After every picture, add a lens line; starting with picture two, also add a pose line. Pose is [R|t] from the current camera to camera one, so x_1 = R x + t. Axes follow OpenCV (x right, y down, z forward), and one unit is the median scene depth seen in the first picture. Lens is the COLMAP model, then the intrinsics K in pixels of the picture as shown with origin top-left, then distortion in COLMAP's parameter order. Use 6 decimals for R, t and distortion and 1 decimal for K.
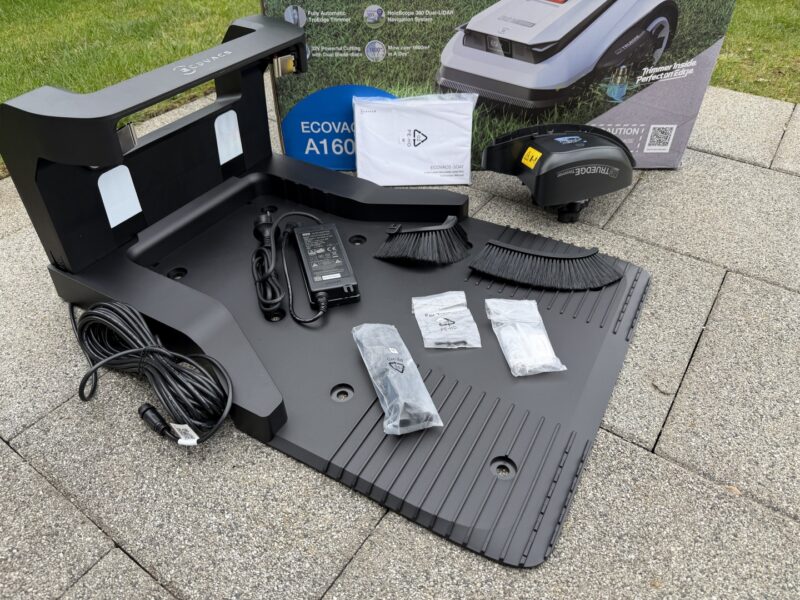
lens RADIAL K [[569.8, 0, 402.5], [0, 569.8, 302.7], [0, 0, 1]] dist [0.025304, -0.045787]
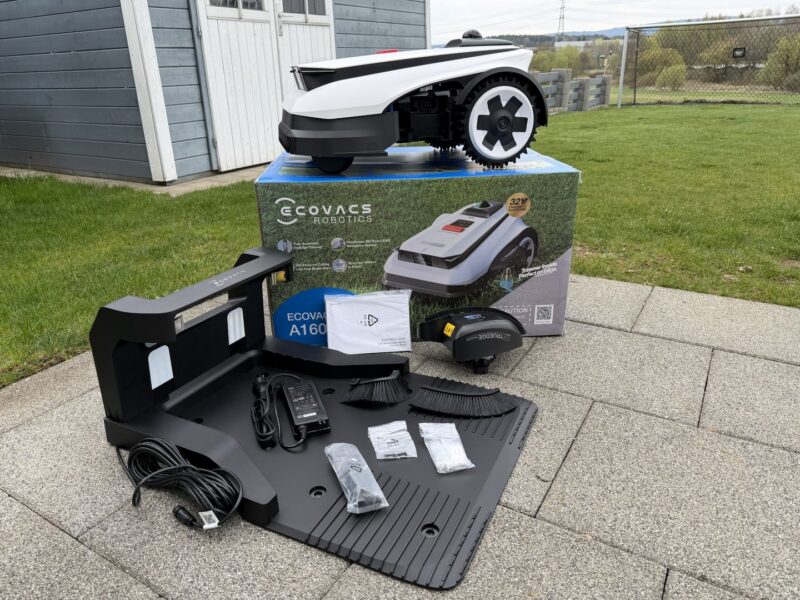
lens RADIAL K [[560.2, 0, 393.8], [0, 560.2, 301.4], [0, 0, 1]] dist [0.089357, -0.148857]
pose [[0.998372, -0.040744, 0.039921, 0.032219], [0.051544, 0.944167, -0.325410, 0.129927], [-0.024434, 0.326938, 0.944730, -0.351386]]
